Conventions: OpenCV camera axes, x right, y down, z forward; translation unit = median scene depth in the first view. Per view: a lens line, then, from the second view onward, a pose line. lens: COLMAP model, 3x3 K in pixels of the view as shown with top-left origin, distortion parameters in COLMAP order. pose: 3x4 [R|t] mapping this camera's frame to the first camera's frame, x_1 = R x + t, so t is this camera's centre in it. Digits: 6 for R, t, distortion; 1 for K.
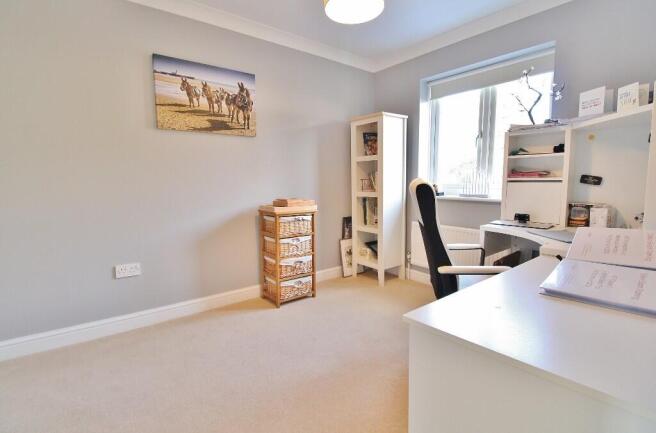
lens RADIAL K [[310.5, 0, 324.0], [0, 310.5, 213.7], [0, 0, 1]] dist [0.001394, -0.012887]
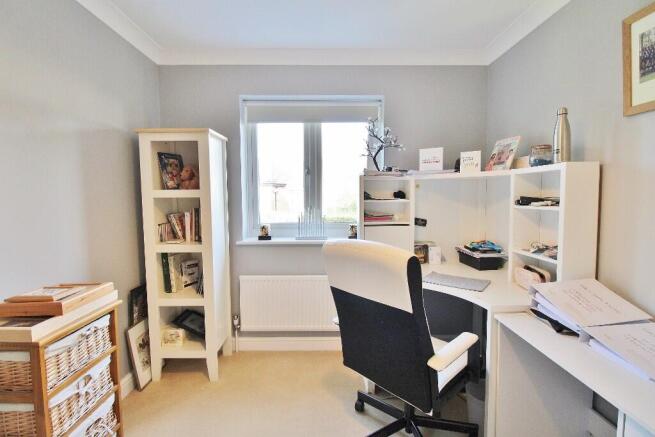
lens RADIAL K [[303.8, 0, 328.2], [0, 303.8, 215.4], [0, 0, 1]] dist [-0.000558, -0.014257]
pose [[0.600017, -0.046869, 0.798613, -0.205927], [0.084937, 0.996372, -0.005340, -0.117681], [-0.795466, 0.071036, 0.601821, 0.424547]]
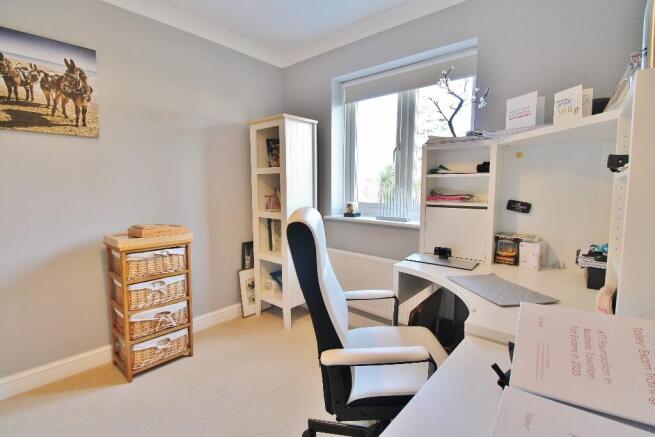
lens RADIAL K [[307.8, 0, 325.3], [0, 307.8, 215.2], [0, 0, 1]] dist [0.001314, -0.013905]
pose [[0.981145, -0.005040, 0.193207, 0.146769], [0.007658, 0.999889, -0.012804, -0.058980], [-0.193121, 0.014042, 0.981074, 0.216997]]
